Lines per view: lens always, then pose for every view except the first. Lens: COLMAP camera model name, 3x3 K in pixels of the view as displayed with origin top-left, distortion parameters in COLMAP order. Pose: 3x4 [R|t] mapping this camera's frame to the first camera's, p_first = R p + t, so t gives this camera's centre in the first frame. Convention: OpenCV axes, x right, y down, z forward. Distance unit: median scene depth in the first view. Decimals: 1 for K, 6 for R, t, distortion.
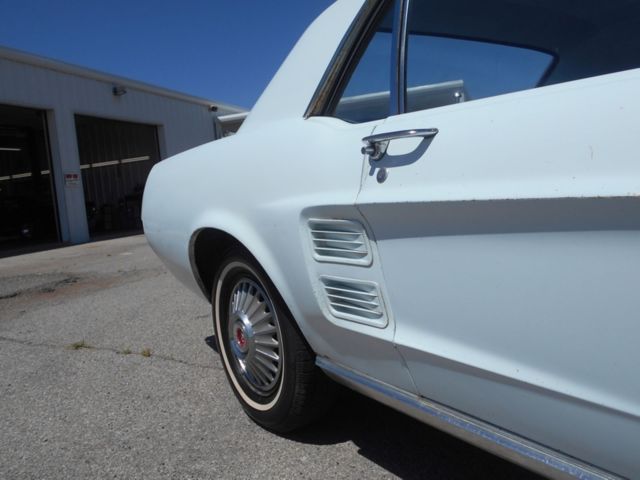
lens RADIAL K [[555.2, 0, 320.0], [0, 555.2, 240.0], [0, 0, 1]] dist [0.003693, 0.001018]
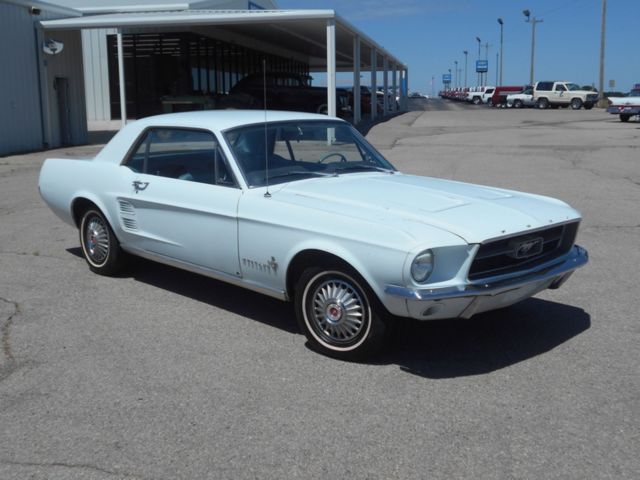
lens RADIAL K [[805.6, 0, 320.0], [0, 805.6, 240.0], [0, 0, 1]] dist [0.003931, 0.005076]
pose [[0.982128, 0.051377, 0.181065, 0.267226], [-0.064629, 0.995586, 0.068058, -0.180335], [-0.176769, -0.078543, 0.981113, -3.518552]]
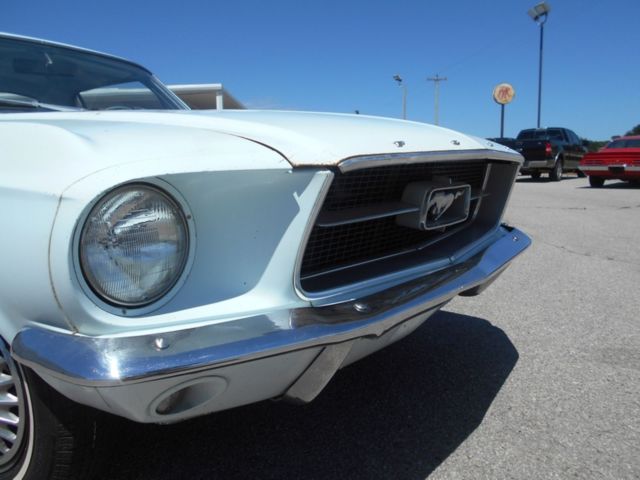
lens RADIAL K [[504.1, 0, 318.8], [0, 504.1, 237.9], [0, 0, 1]] dist [-0.027794, 0.003087]
pose [[0.940593, 0.026719, 0.338483, 1.172204], [-0.035956, 0.999132, 0.021046, 0.058172], [-0.337627, -0.031967, 0.940737, -1.257213]]
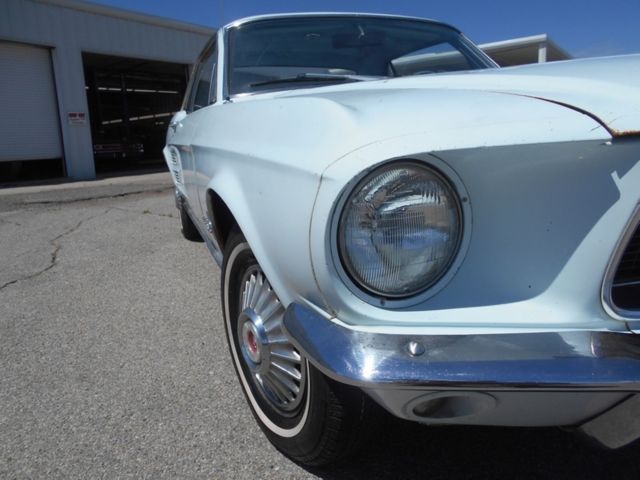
lens RADIAL K [[498.3, 0, 320.0], [0, 498.3, 240.0], [0, 0, 1]] dist [0.008986, 0.015001]
pose [[0.966808, 0.092994, -0.237981, 1.209317], [-0.063700, 0.989731, 0.127965, 0.038383], [0.247437, -0.108558, 0.962803, -1.165100]]
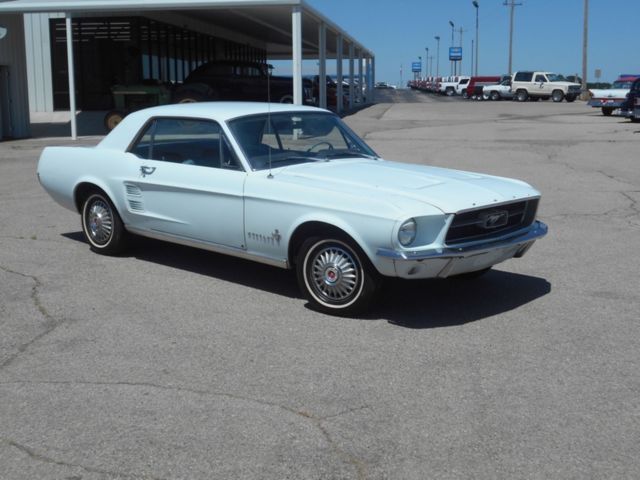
lens RADIAL K [[912.1, 0, 320.0], [0, 912.1, 240.0], [0, 0, 1]] dist [0.018275, -0.023753]
pose [[0.972008, 0.050589, 0.229437, -0.117433], [-0.064978, 0.996337, 0.055596, -0.074612], [-0.225783, -0.068948, 0.971734, -4.511478]]
